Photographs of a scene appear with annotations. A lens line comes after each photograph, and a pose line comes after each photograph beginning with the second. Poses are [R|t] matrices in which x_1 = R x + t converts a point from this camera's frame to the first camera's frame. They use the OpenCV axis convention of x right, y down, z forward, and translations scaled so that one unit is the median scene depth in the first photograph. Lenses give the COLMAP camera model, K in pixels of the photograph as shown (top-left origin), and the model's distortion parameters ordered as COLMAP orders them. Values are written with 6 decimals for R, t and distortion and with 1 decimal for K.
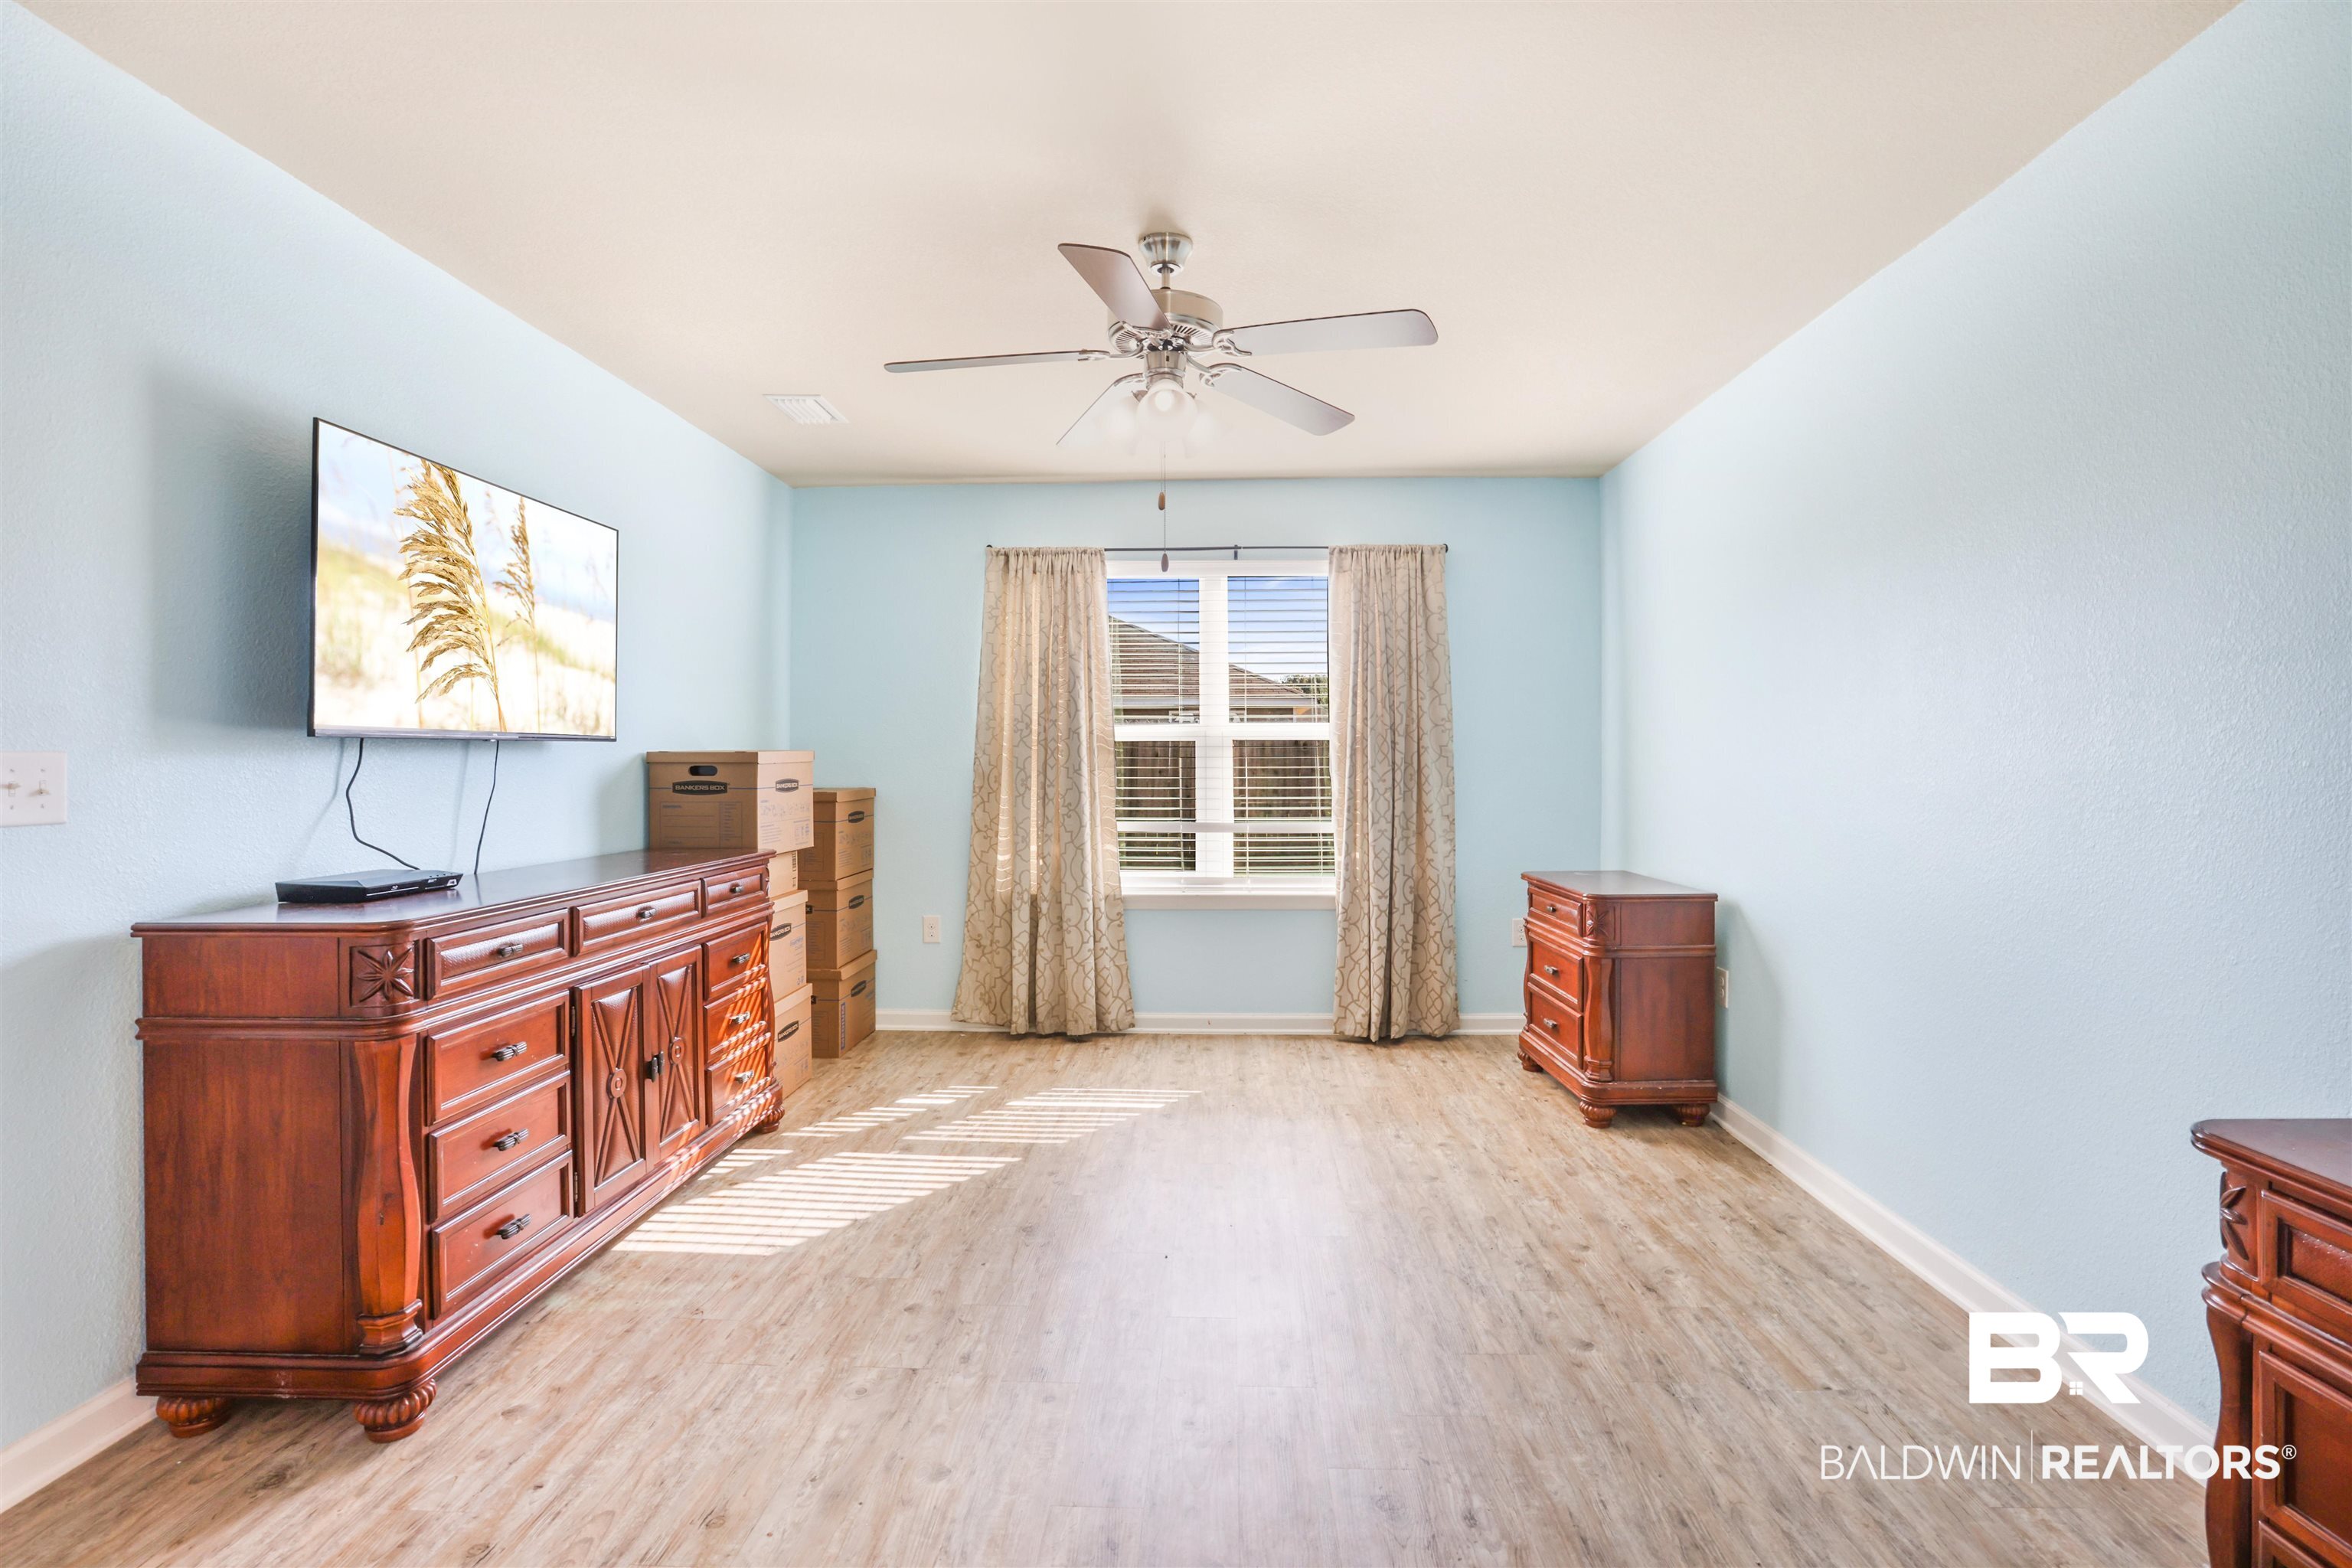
lens RADIAL K [[1098.3, 0, 1175.7], [0, 1098.3, 770.9], [0, 0, 1]] dist [-0.019624, 0.024174]
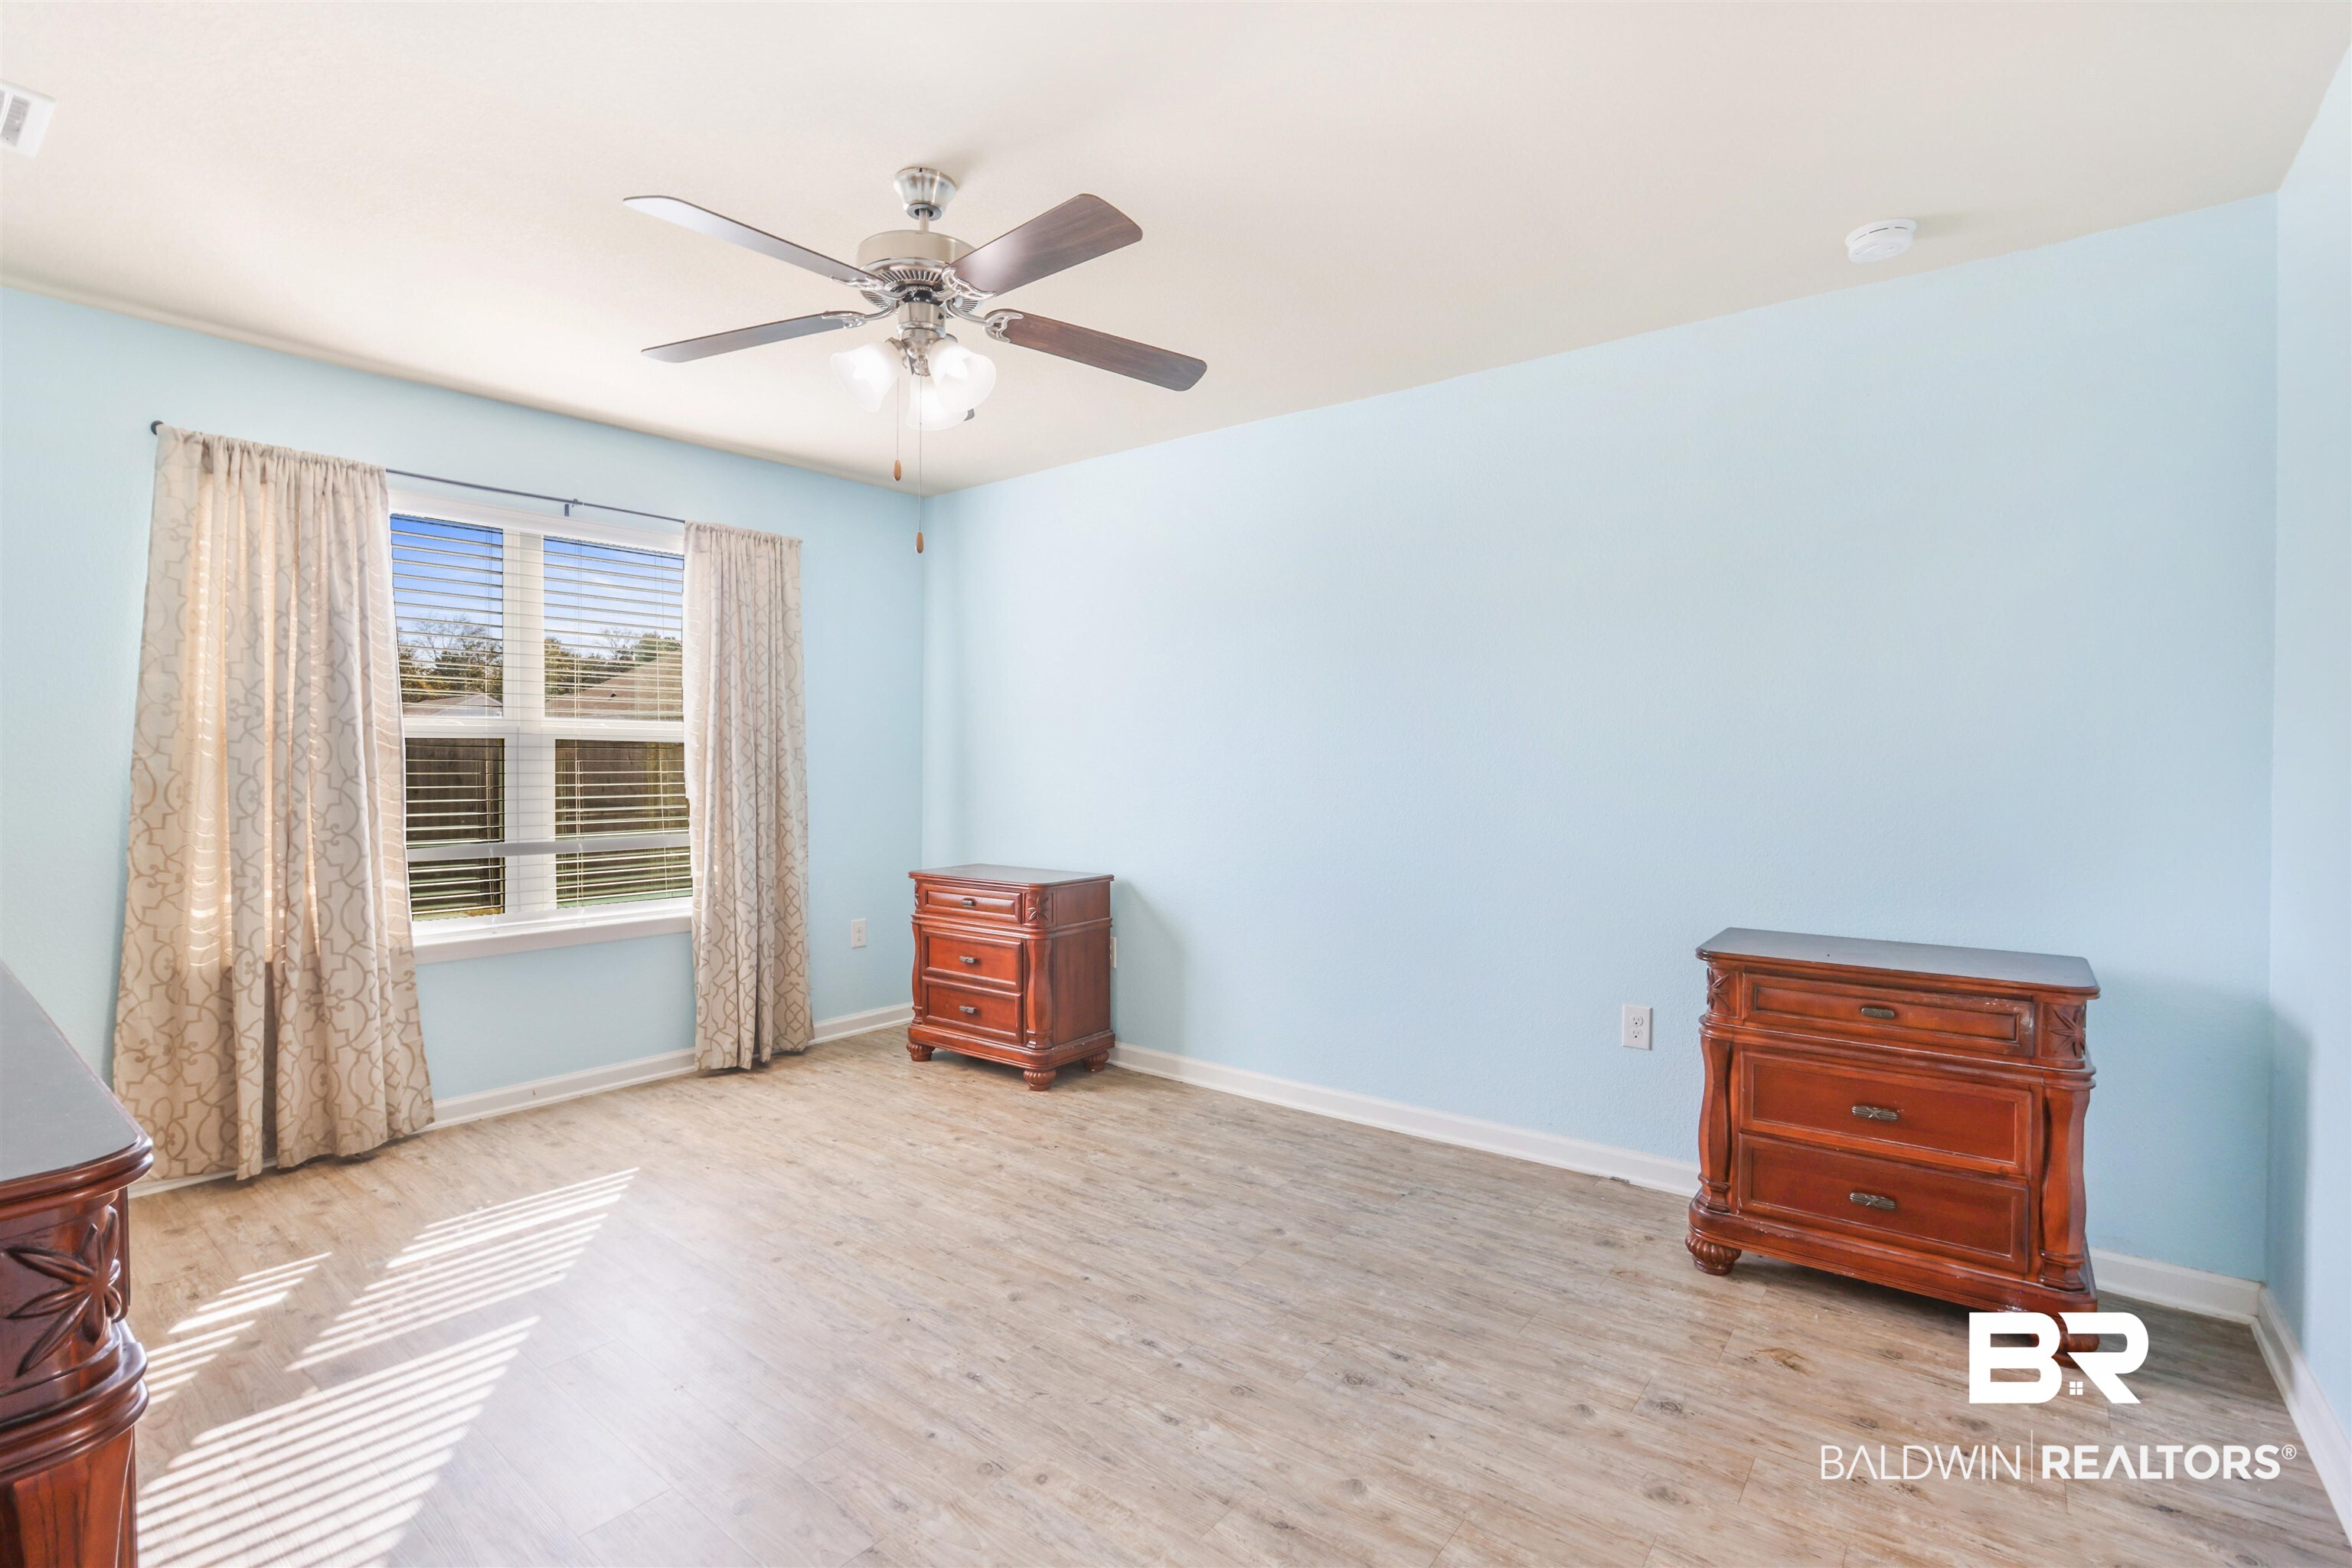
lens RADIAL K [[1088.1, 0, 1211.7], [0, 1088.1, 783.3], [0, 0, 1]] dist [-0.037082, 0.023412]
pose [[0.602658, -0.013591, 0.797884, -0.301595], [0.004718, 0.999898, 0.013468, -0.003587], [-0.797986, -0.004352, 0.602661, 0.143363]]
